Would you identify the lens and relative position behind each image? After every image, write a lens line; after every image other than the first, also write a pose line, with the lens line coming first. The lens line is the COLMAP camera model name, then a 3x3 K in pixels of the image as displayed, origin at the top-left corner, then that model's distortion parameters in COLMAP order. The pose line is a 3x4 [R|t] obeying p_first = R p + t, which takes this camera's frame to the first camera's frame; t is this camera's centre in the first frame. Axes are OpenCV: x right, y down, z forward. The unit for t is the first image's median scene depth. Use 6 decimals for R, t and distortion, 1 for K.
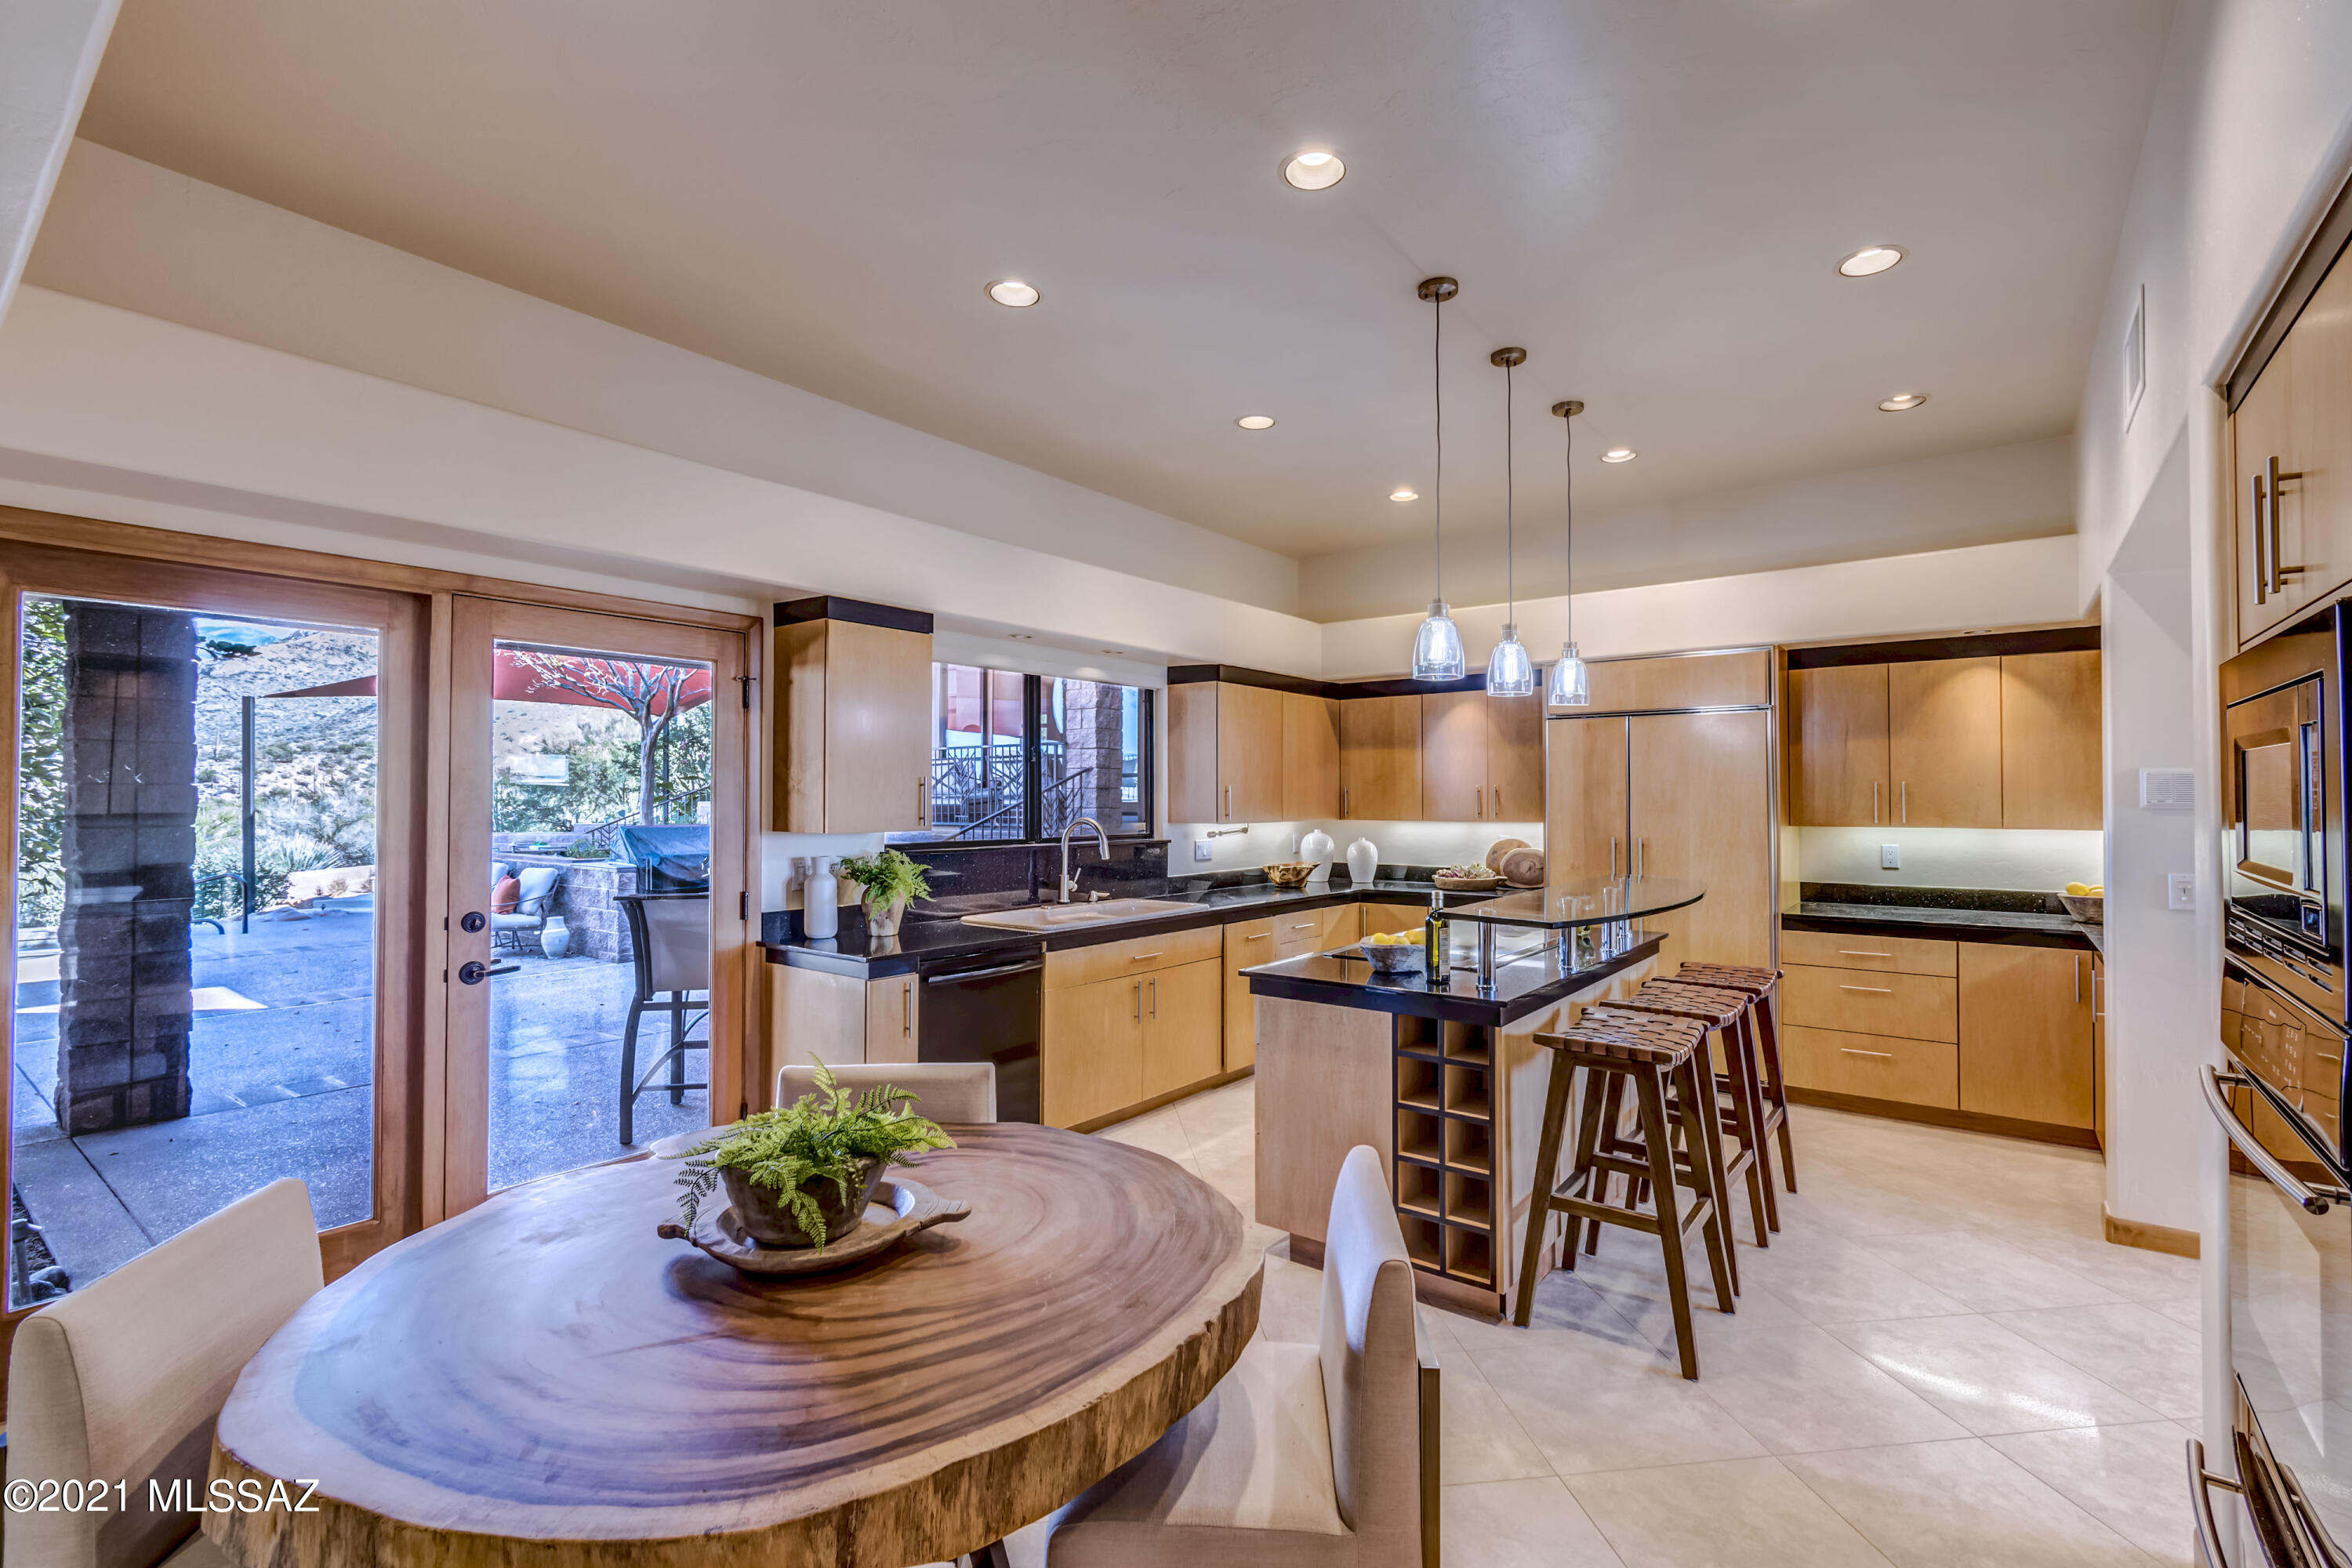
lens RADIAL K [[1037.2, 0, 1195.3], [0, 1037.2, 786.0], [0, 0, 1]] dist [0.003045, 0.000349]
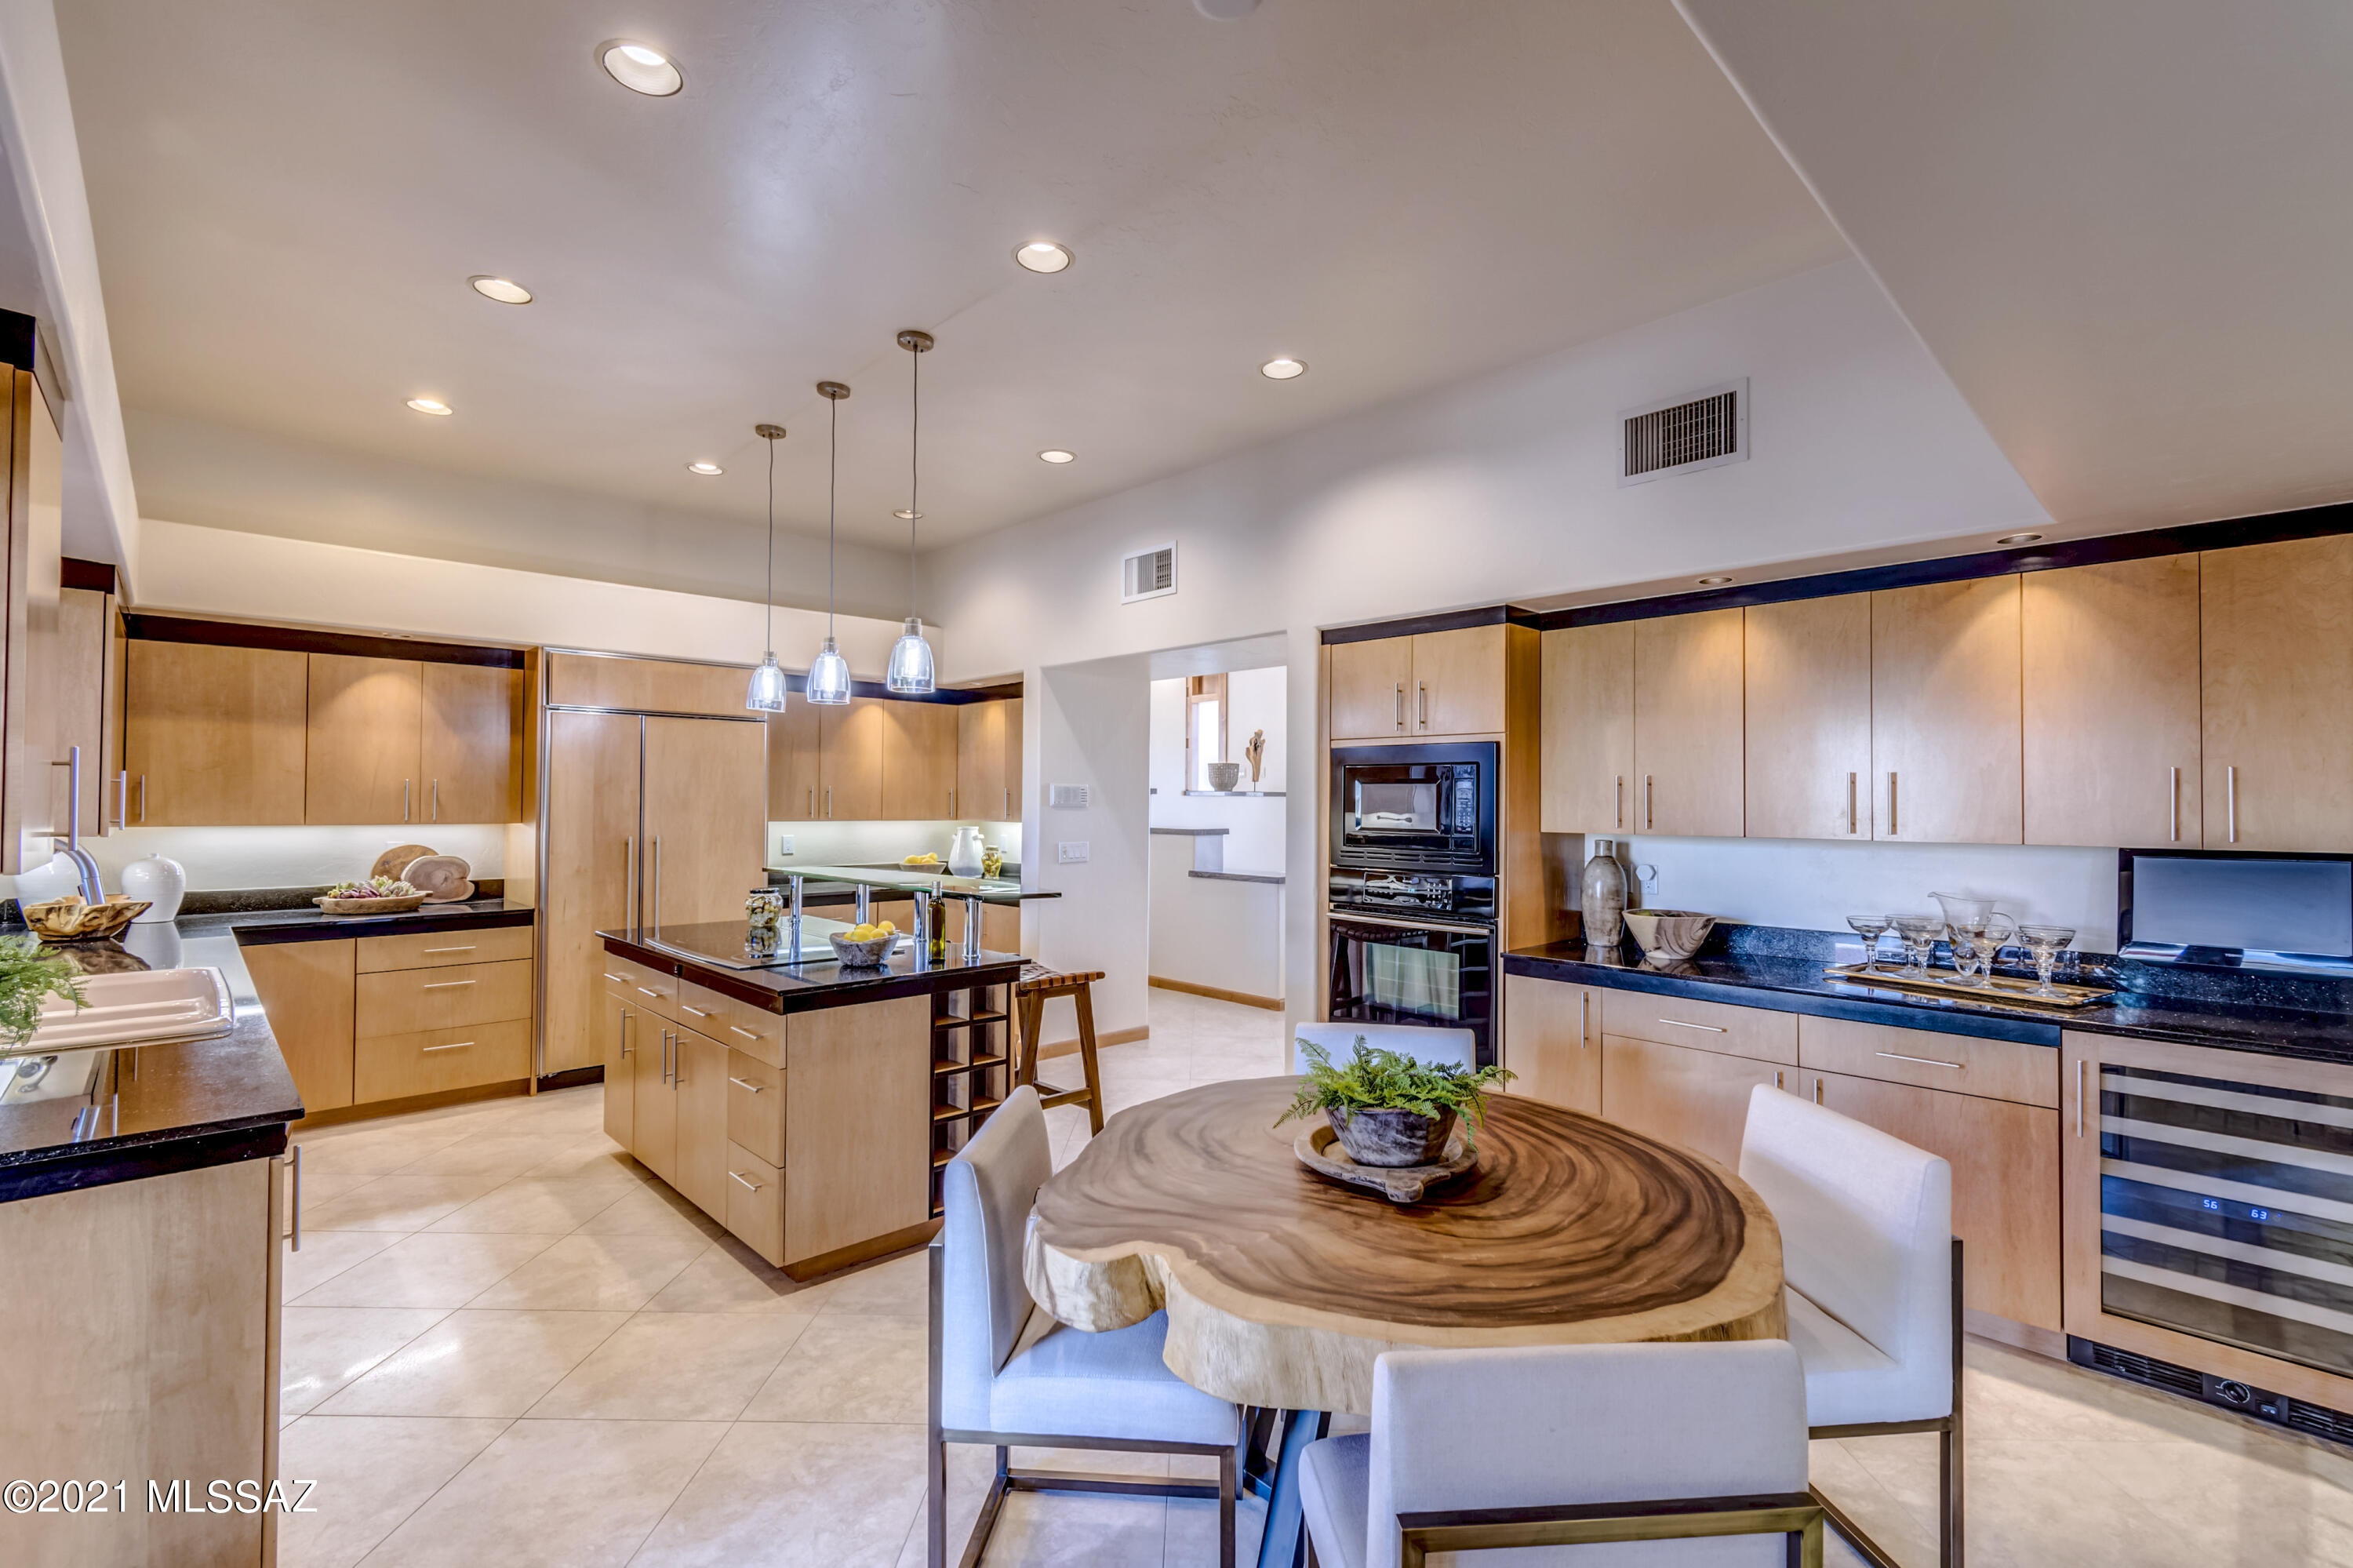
lens RADIAL K [[1037.7, 0, 1194.2], [0, 1037.7, 785.8], [0, 0, 1]] dist [0.003045, 0.000349]
pose [[0.148035, 0.015490, 0.988861, -0.497033], [-0.019643, 0.999726, -0.012719, 0.003513], [-0.988787, -0.017542, 0.148299, 0.324428]]
